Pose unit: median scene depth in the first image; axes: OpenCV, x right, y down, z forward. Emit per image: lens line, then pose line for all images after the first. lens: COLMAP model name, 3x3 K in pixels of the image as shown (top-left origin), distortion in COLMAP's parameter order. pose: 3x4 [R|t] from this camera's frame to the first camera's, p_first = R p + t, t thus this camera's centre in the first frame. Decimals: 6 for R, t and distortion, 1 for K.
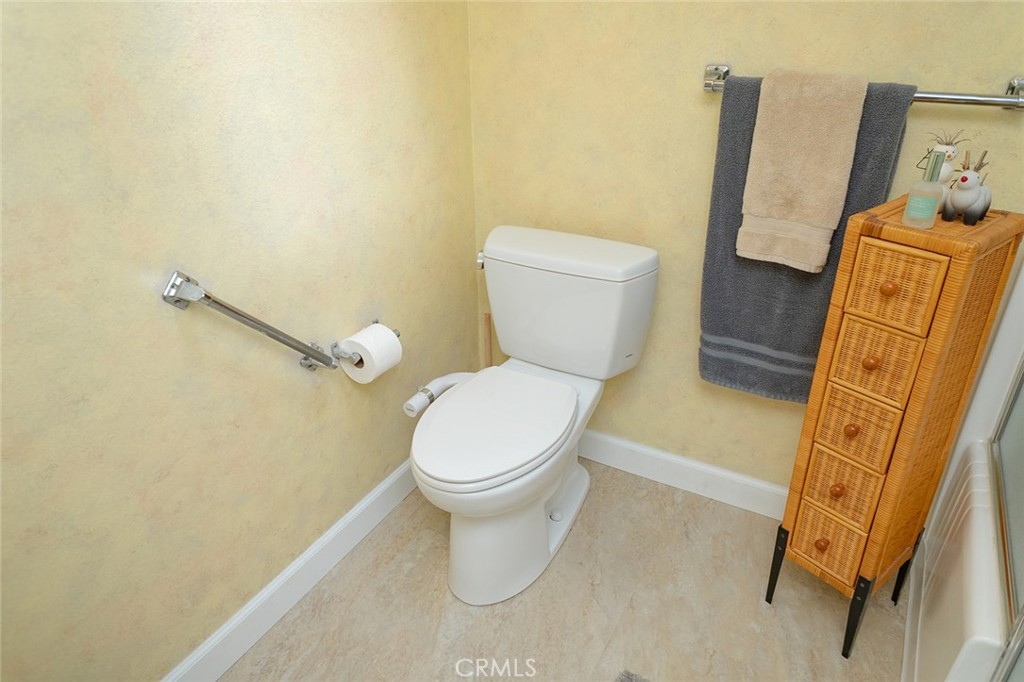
lens RADIAL K [[677.3, 0, 514.8], [0, 677.3, 342.2], [0, 0, 1]] dist [0.019096, -0.005919]
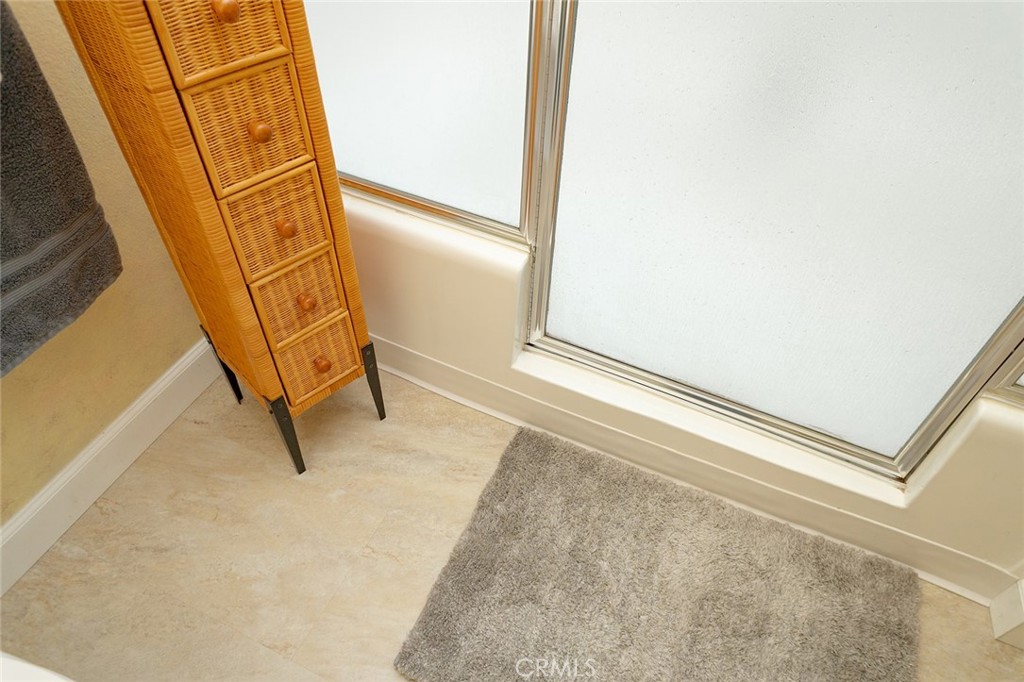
lens RADIAL K [[677.3, 0, 517.9], [0, 677.3, 341.1], [0, 0, 1]] dist [0.019096, -0.005919]
pose [[-0.088921, -0.729887, 0.677760, -0.100112], [0.431493, 0.585062, 0.686671, -0.181893], [-0.897723, 0.353508, 0.262917, 0.598210]]
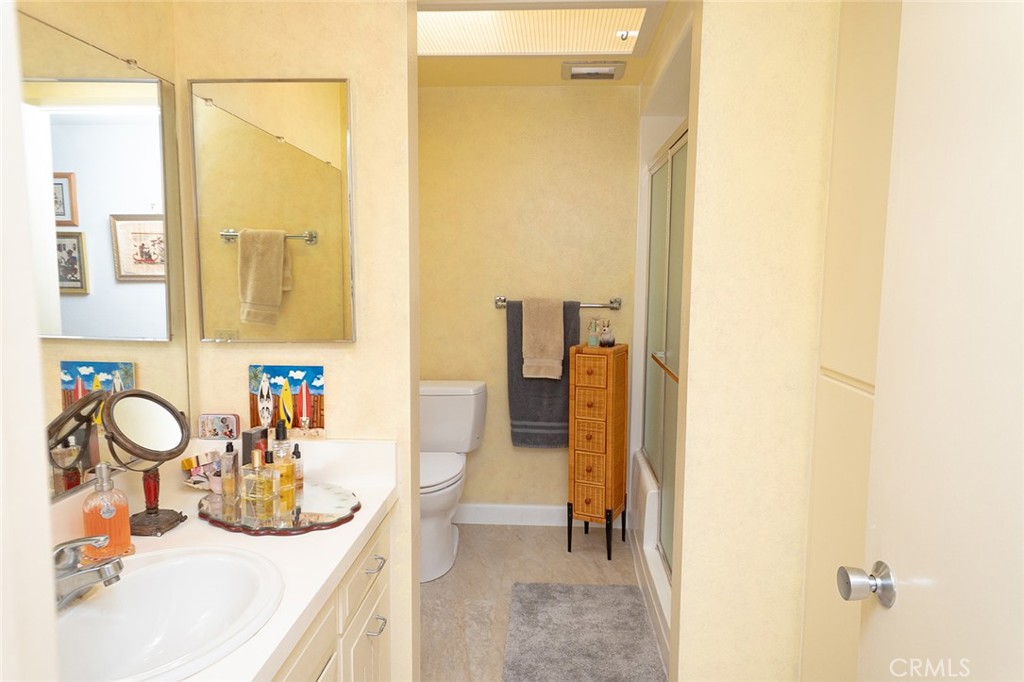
lens RADIAL K [[677.3, 0, 513.7], [0, 677.3, 337.8], [0, 0, 1]] dist [0.019096, -0.005919]
pose [[0.902098, -0.030943, 0.430421, -0.684460], [0.187320, 0.926633, -0.325978, 0.495308], [-0.388756, 0.374690, 0.841710, -0.922974]]
